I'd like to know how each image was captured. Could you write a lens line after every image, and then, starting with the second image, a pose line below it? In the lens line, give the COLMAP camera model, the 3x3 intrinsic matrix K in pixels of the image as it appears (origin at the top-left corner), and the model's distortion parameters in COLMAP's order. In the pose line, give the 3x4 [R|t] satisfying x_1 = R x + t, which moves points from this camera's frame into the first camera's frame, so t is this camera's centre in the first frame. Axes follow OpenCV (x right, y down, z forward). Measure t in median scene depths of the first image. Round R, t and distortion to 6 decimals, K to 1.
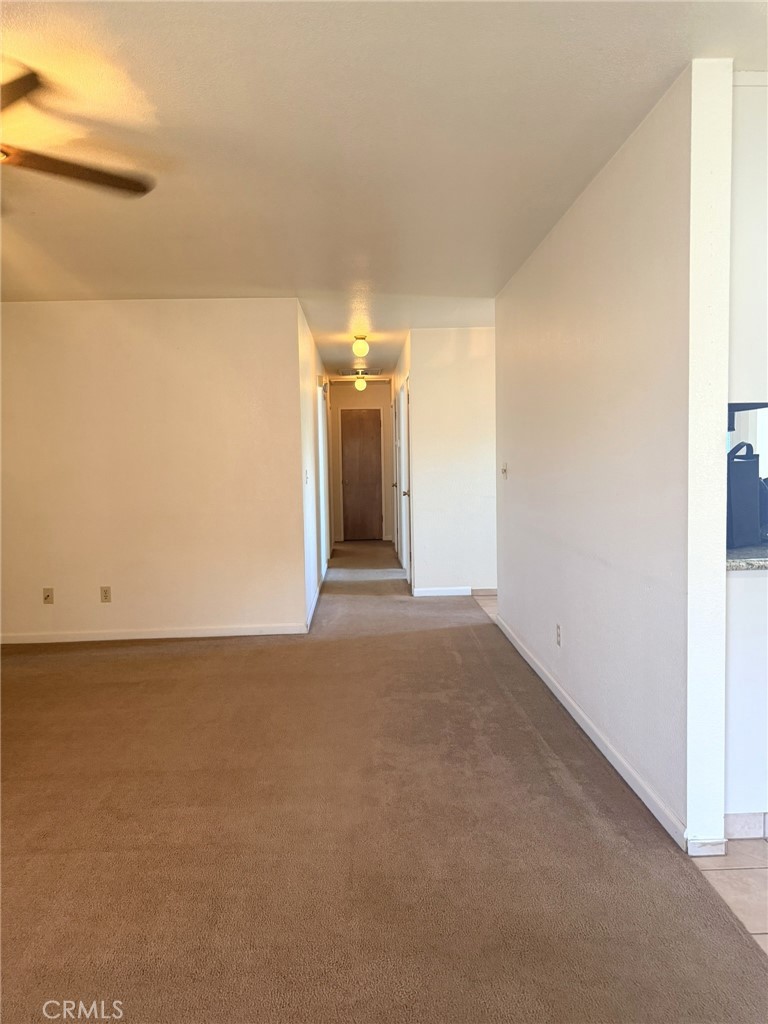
lens RADIAL K [[721.4, 0, 382.7], [0, 721.4, 510.8], [0, 0, 1]] dist [0.058246, -0.025282]
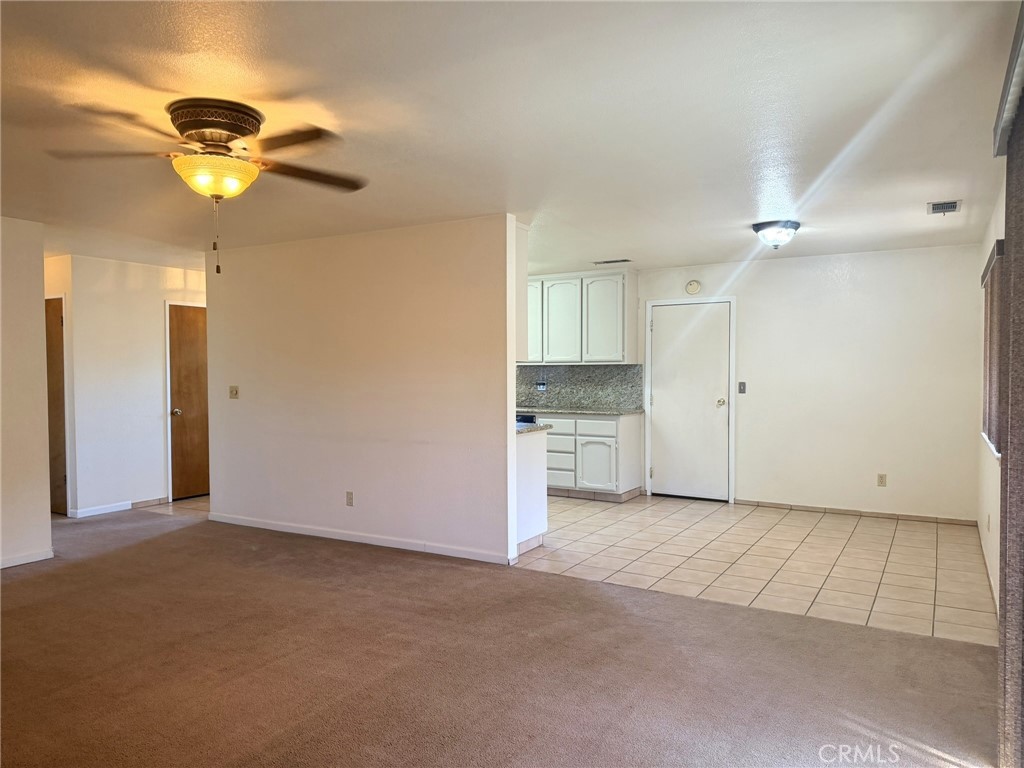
lens RADIAL K [[721.4, 0, 514.5], [0, 721.4, 382.3], [0, 0, 1]] dist [0.058246, -0.025282]
pose [[0.519584, 0.007294, 0.854388, -1.008705], [0.054610, 0.997636, -0.041727, 0.012985], [-0.852672, 0.068339, 0.517957, -0.110372]]
